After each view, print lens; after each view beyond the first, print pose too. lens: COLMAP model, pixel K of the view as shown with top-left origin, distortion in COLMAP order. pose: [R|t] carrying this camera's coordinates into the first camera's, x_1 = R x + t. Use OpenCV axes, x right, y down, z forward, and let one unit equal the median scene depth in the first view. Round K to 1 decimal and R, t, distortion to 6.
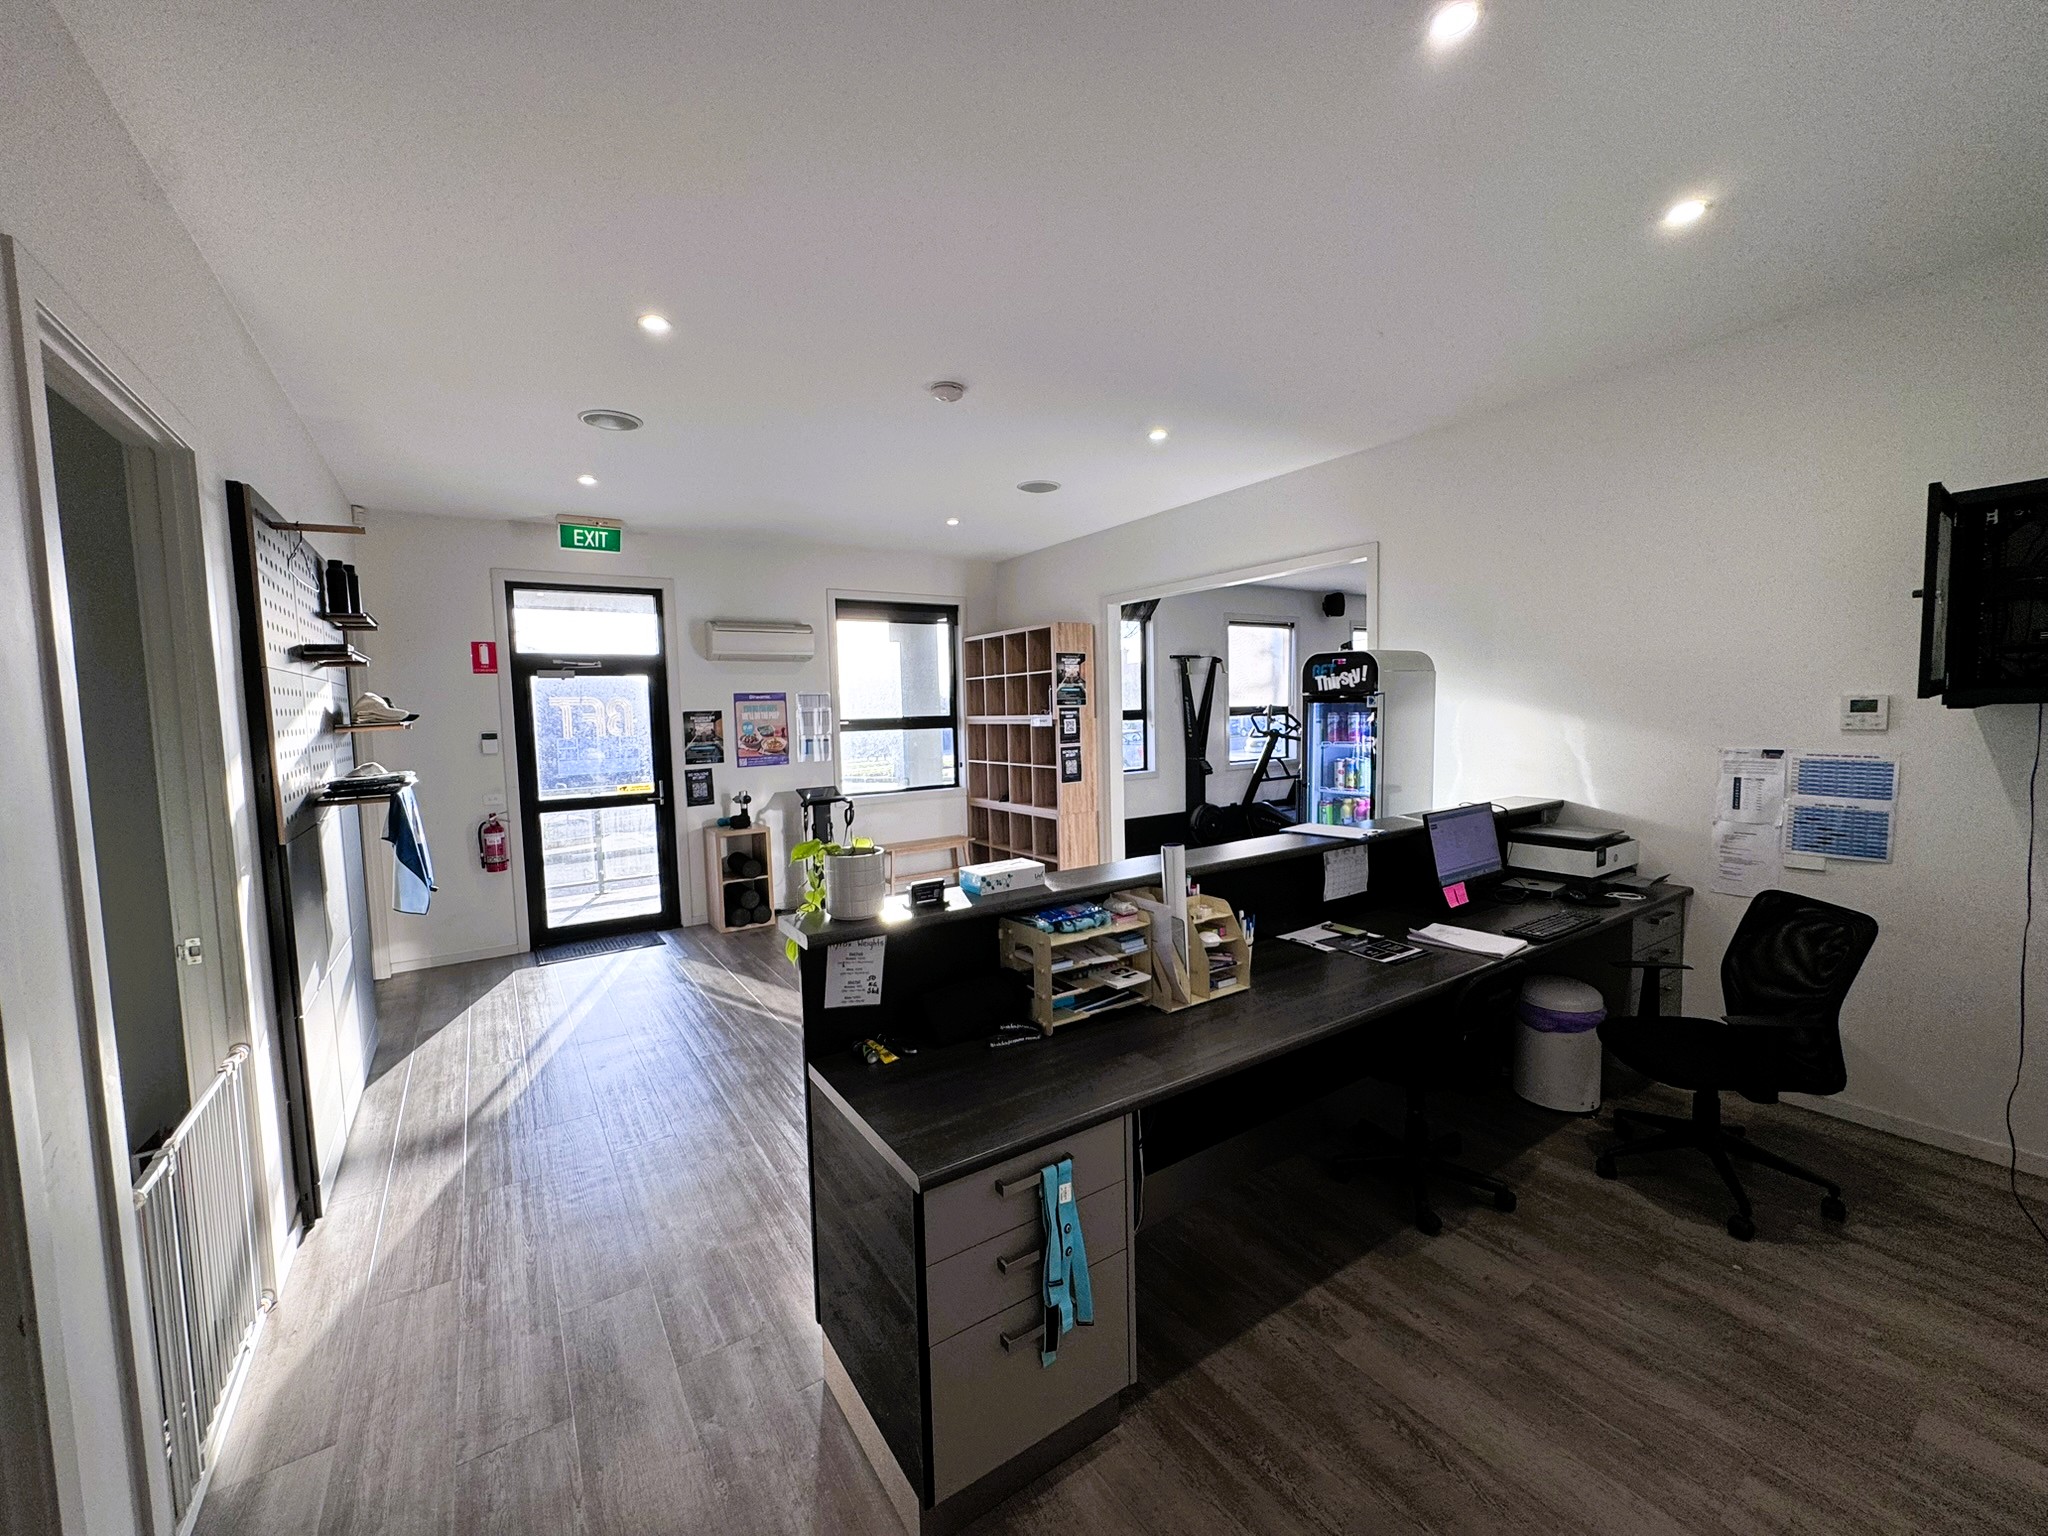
lens RADIAL K [[826.0, 0, 1024.0], [0, 826.0, 768.0], [0, 0, 1]] dist [-0.000651, -0.000053]
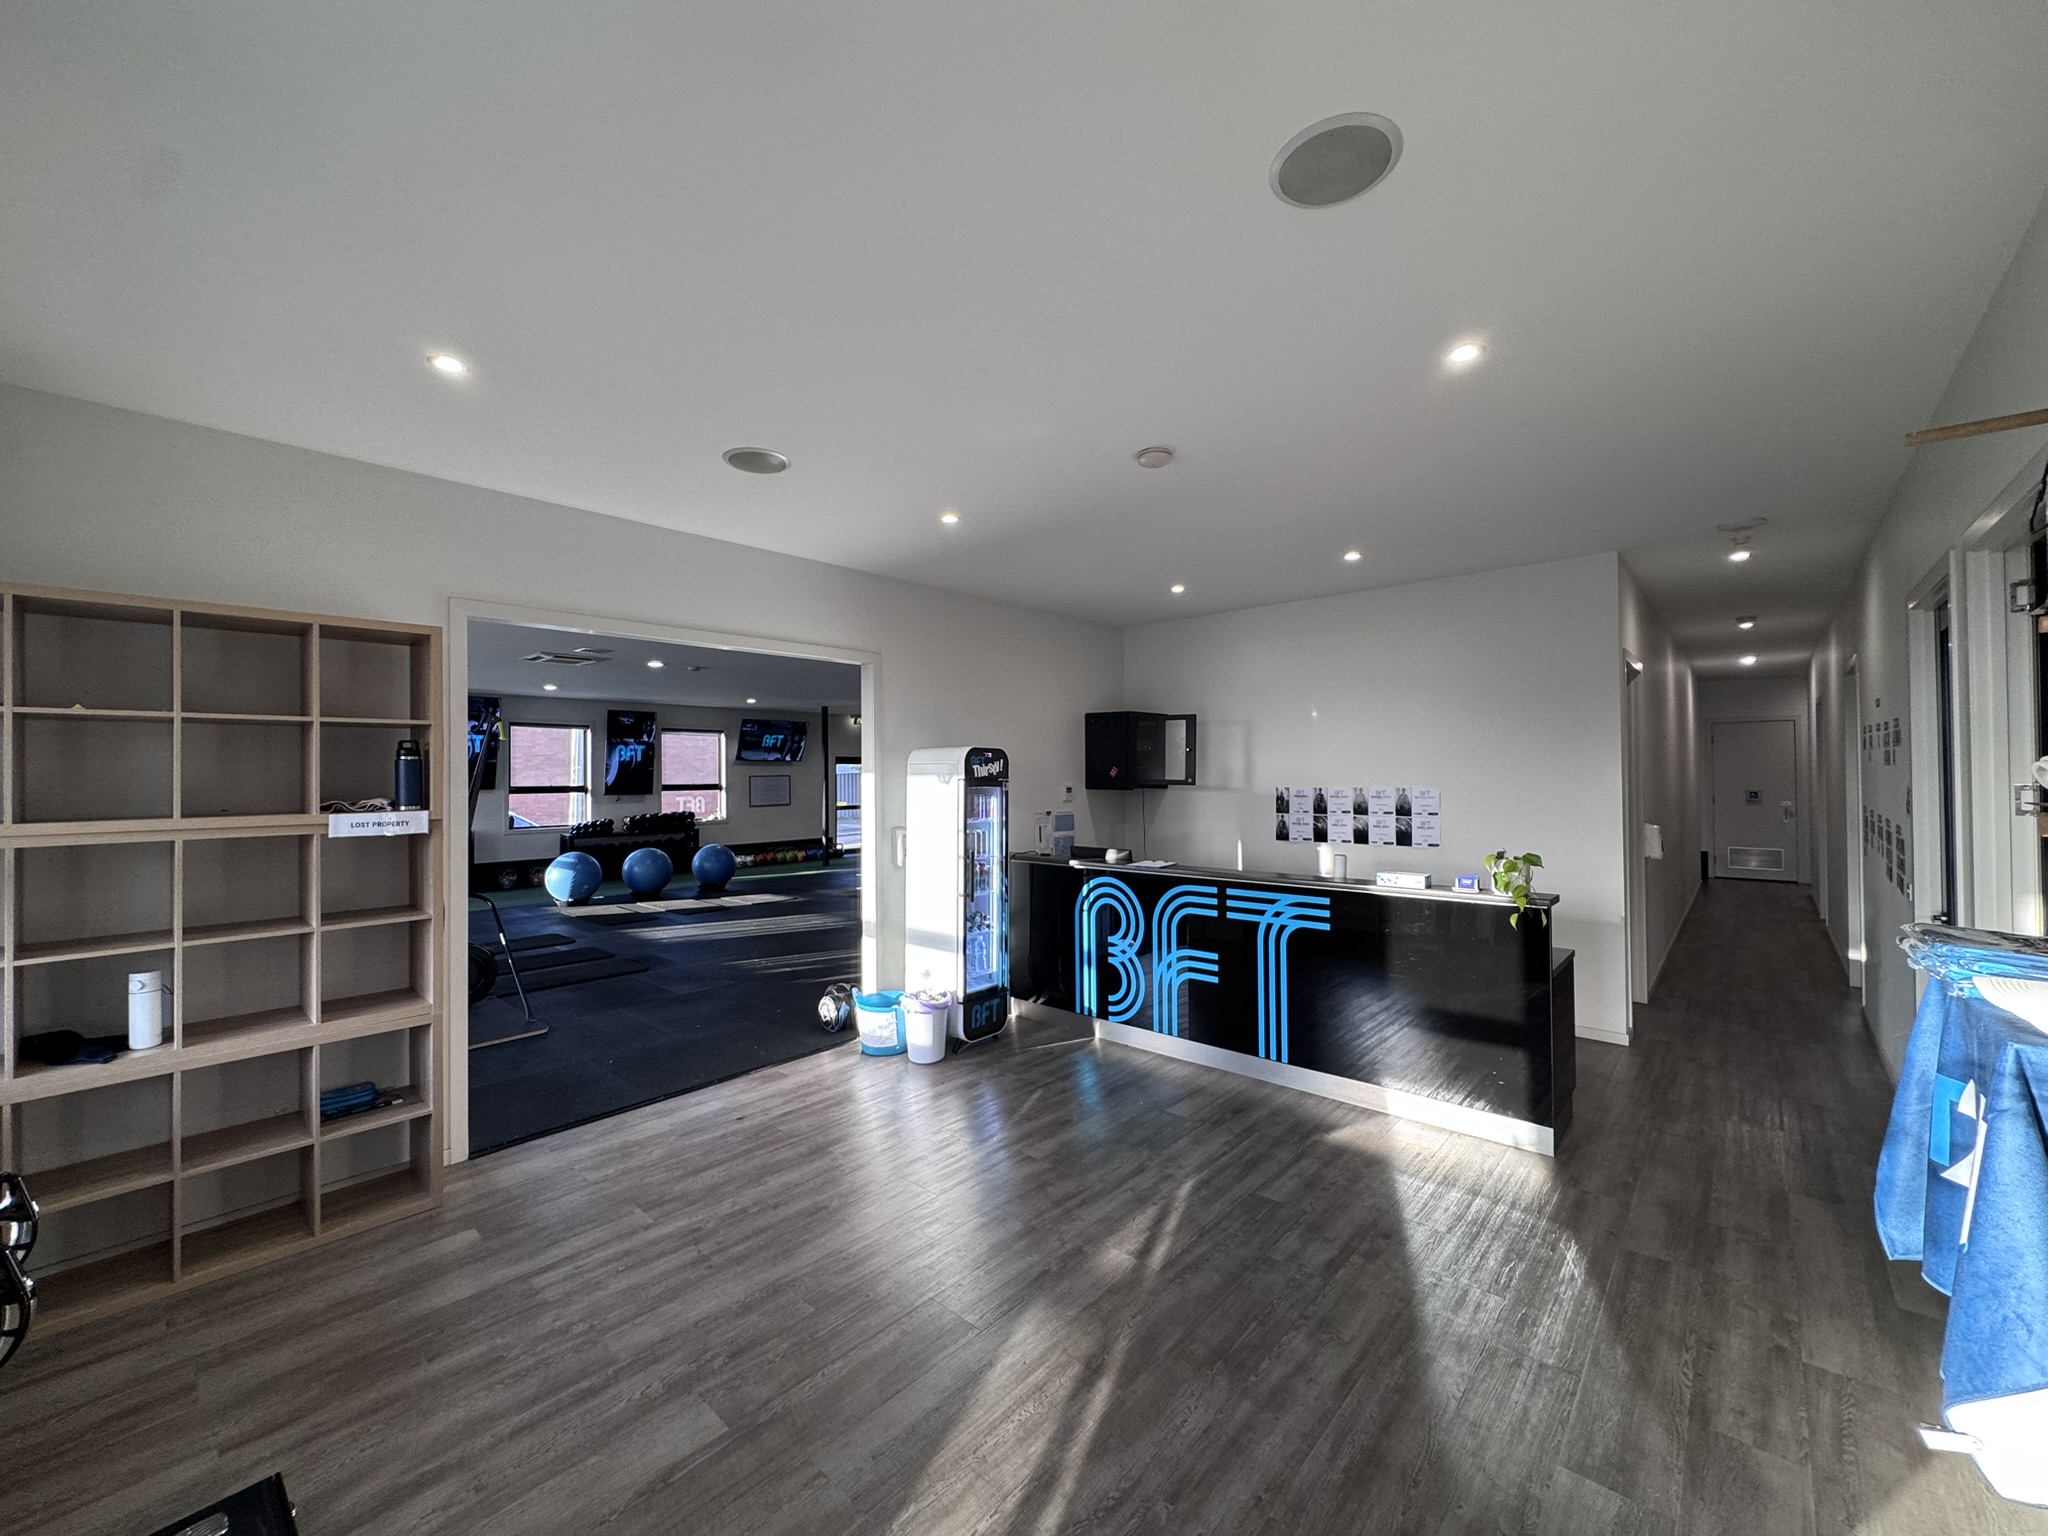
lens RADIAL K [[826.0, 0, 1024.0], [0, 826.0, 768.0], [0, 0, 1]] dist [-0.000651, -0.000053]
pose [[-0.246545, 0.034983, 0.968500, -0.884227], [0.084738, 0.996299, -0.014416, -0.085833], [-0.965420, 0.078515, -0.248597, 1.275903]]
